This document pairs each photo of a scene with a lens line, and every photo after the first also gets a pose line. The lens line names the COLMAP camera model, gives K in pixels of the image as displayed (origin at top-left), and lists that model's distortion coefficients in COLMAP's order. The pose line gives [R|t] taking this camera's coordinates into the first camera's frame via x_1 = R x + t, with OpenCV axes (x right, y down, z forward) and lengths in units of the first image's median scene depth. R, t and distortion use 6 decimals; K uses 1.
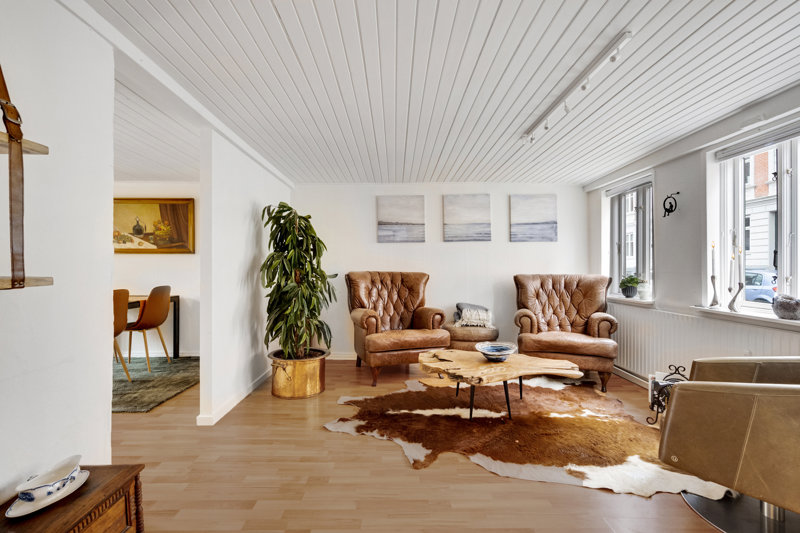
lens RADIAL K [[361.7, 0, 400.5], [0, 361.7, 263.9], [0, 0, 1]] dist [0.001179, -0.000055]
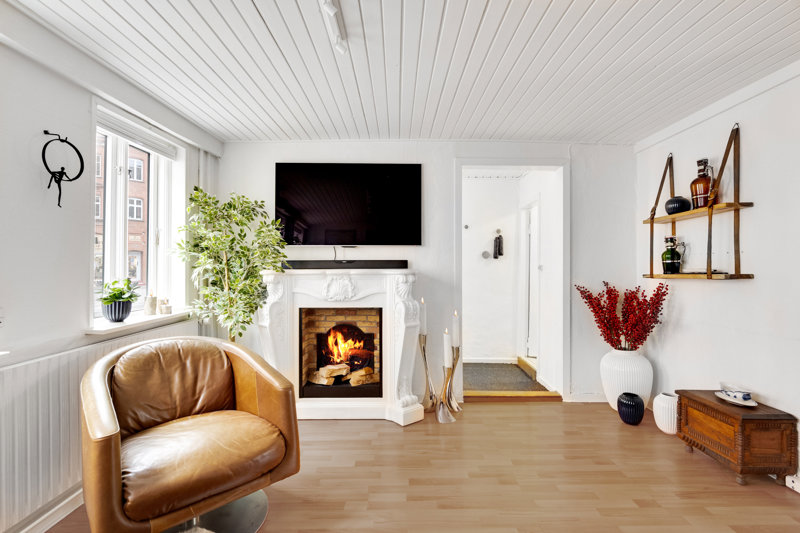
lens RADIAL K [[380.7, 0, 399.6], [0, 380.7, 264.7], [0, 0, 1]] dist [-0.000564, 0.000085]
pose [[-0.999992, 0.002000, 0.003482, 0.230972], [0.001971, 0.999962, -0.008479, 0.001576], [-0.003499, -0.008472, -0.999958, 1.047038]]
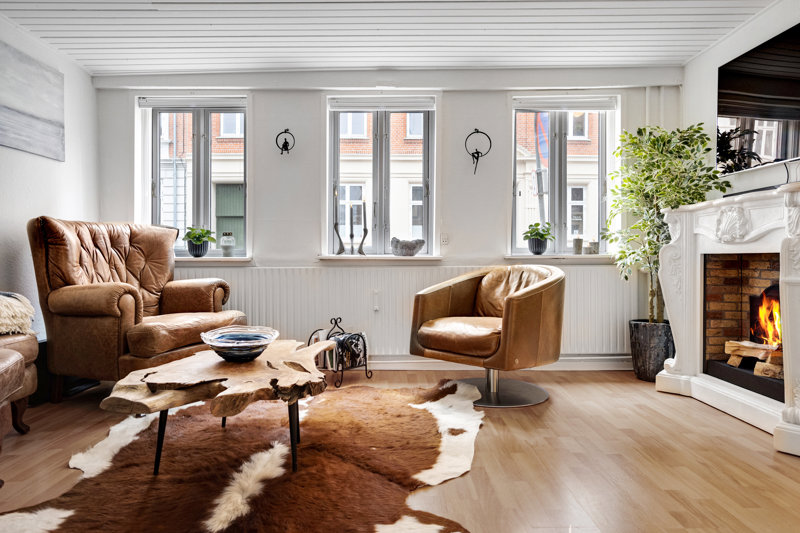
lens RADIAL K [[505.3, 0, 403.4], [0, 505.3, 254.7], [0, 0, 1]] dist [-0.007090, 0.003886]
pose [[-0.008970, 0.005090, 0.999947, -0.428441], [-0.004573, 0.999976, -0.005131, 0.103970], [-0.999949, -0.004619, -0.008947, 0.690629]]
